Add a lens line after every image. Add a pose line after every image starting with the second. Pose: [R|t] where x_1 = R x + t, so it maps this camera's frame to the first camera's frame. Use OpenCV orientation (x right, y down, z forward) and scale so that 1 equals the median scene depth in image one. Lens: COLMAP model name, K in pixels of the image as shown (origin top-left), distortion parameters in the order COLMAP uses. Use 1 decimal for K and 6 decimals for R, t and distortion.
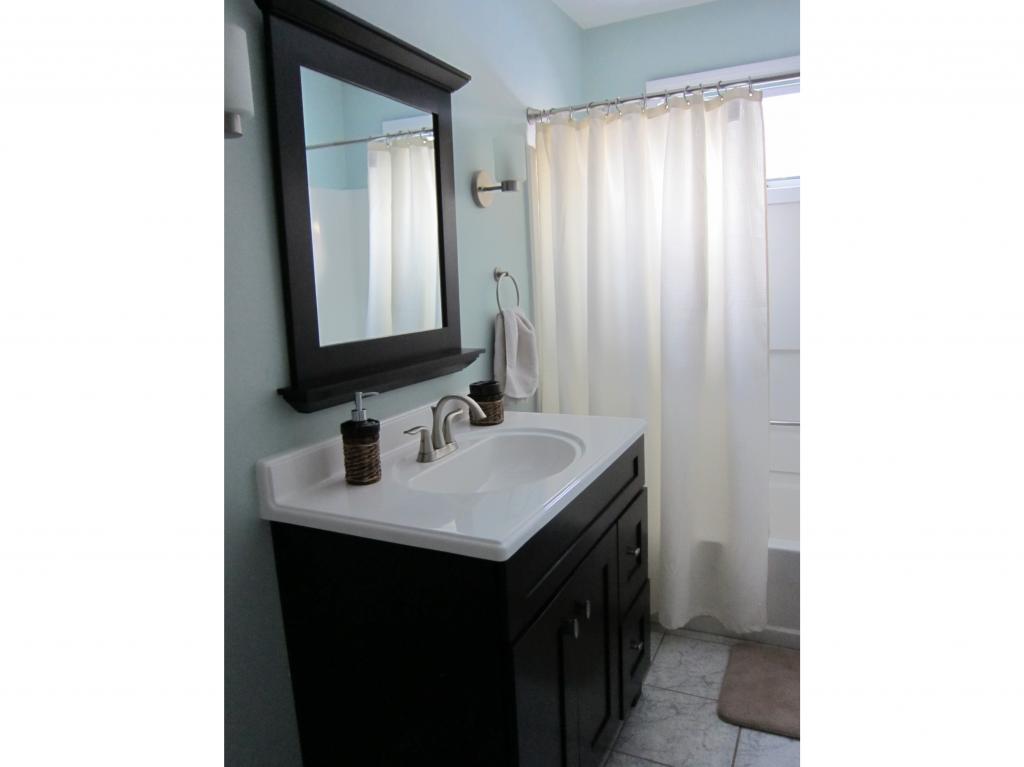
lens RADIAL K [[670.1, 0, 510.9], [0, 670.1, 394.0], [0, 0, 1]] dist [-0.040183, -0.001944]
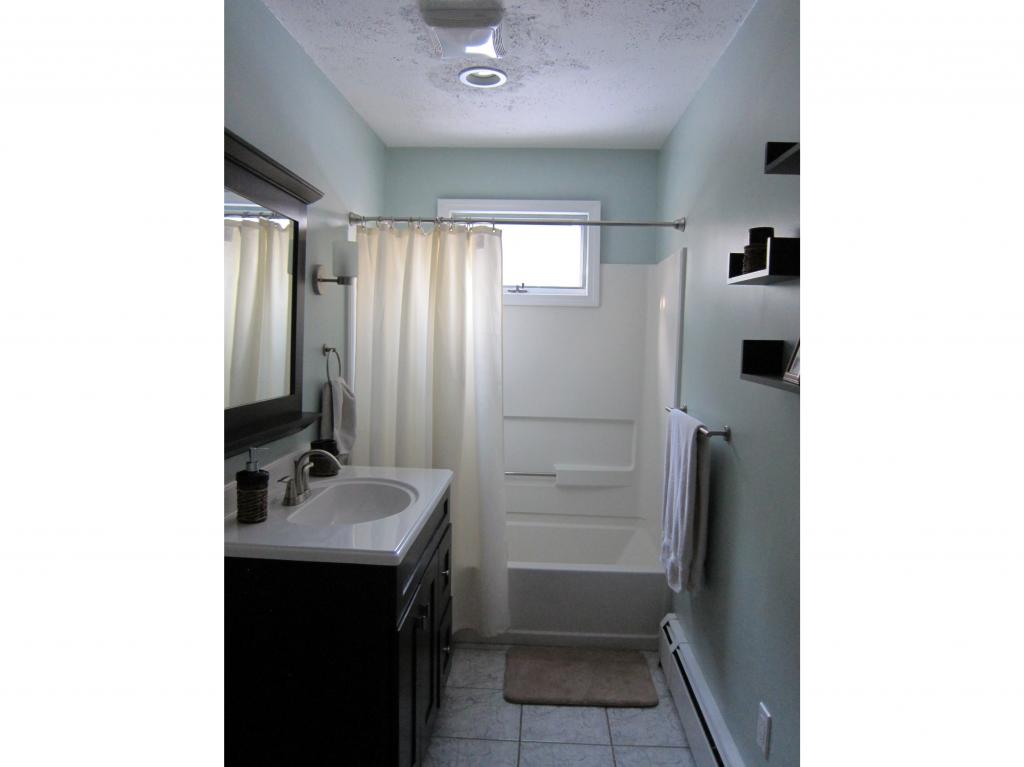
lens RADIAL K [[849.6, 0, 511.3], [0, 849.6, 381.3], [0, 0, 1]] dist [-0.062069, 0.022211]
pose [[0.898641, 0.038099, 0.437027, -0.410318], [0.001980, 0.995859, -0.090888, 0.015065], [-0.438680, 0.082541, 0.894845, -0.522538]]
